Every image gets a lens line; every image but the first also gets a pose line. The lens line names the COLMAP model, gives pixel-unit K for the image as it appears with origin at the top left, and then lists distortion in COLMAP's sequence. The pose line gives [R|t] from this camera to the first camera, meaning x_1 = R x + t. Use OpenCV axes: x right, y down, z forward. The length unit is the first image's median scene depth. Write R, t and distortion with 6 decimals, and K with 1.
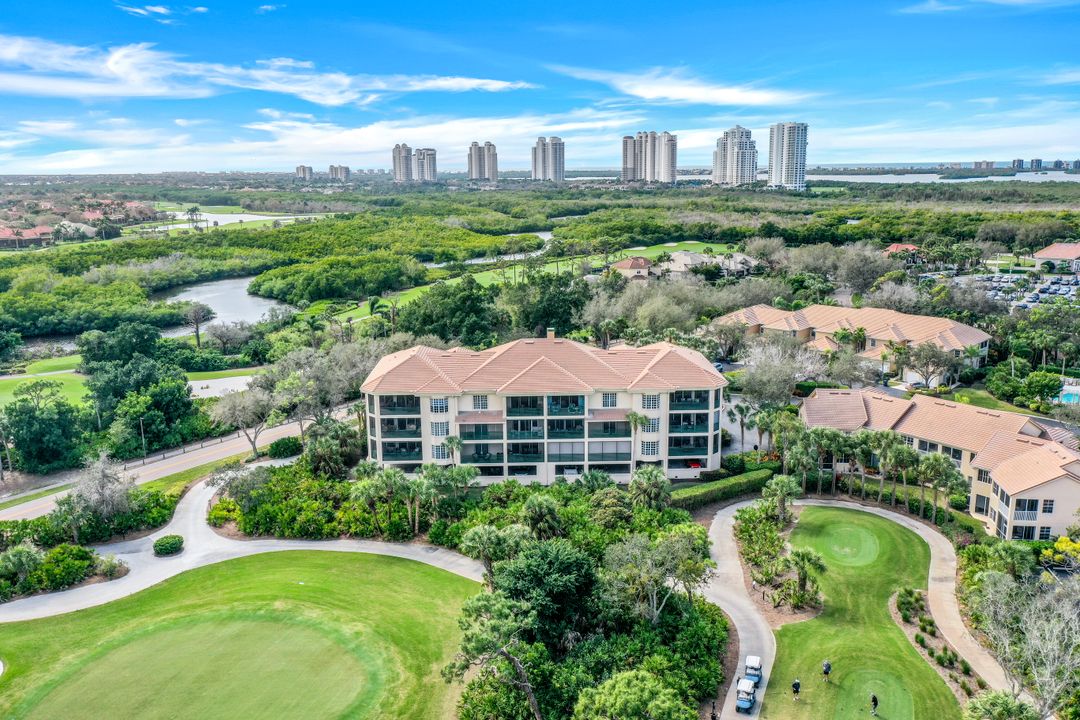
lens RADIAL K [[864.7, 0, 537.4], [0, 864.7, 358.9], [0, 0, 1]] dist [-0.001021, -0.002634]
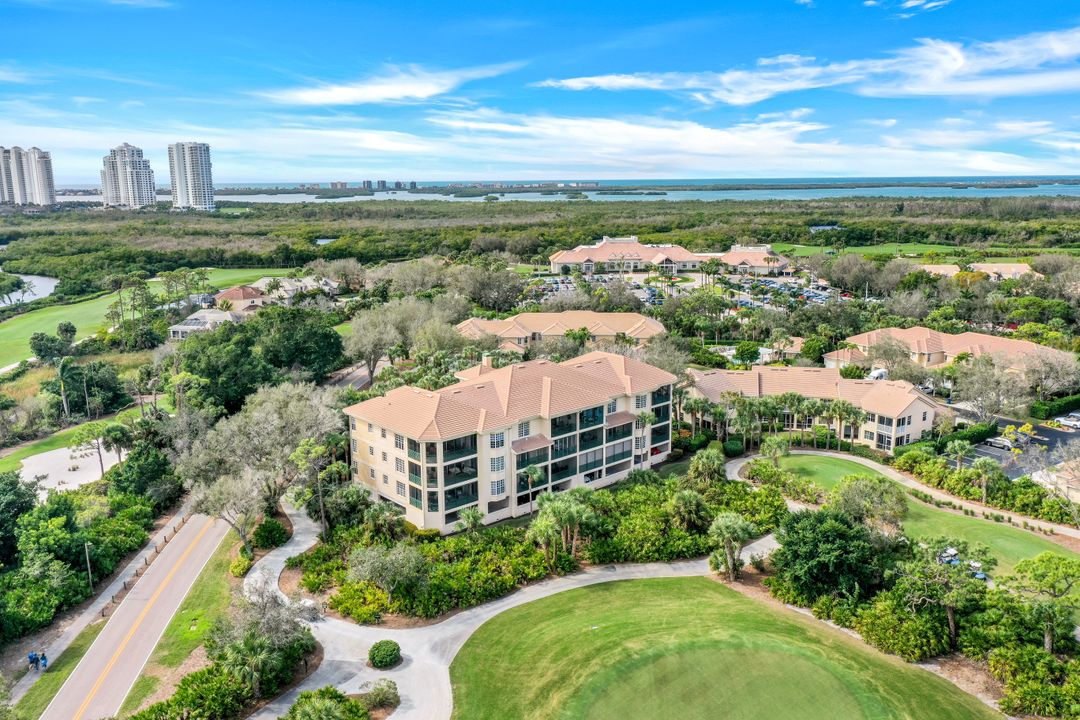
lens RADIAL K [[864.7, 0, 537.4], [0, 864.7, 358.9], [0, 0, 1]] dist [-0.001021, -0.002634]
pose [[0.746917, -0.128426, 0.652397, -0.702926], [0.142366, 0.989305, 0.031754, -0.061816], [-0.649498, 0.069162, 0.757212, 0.215279]]
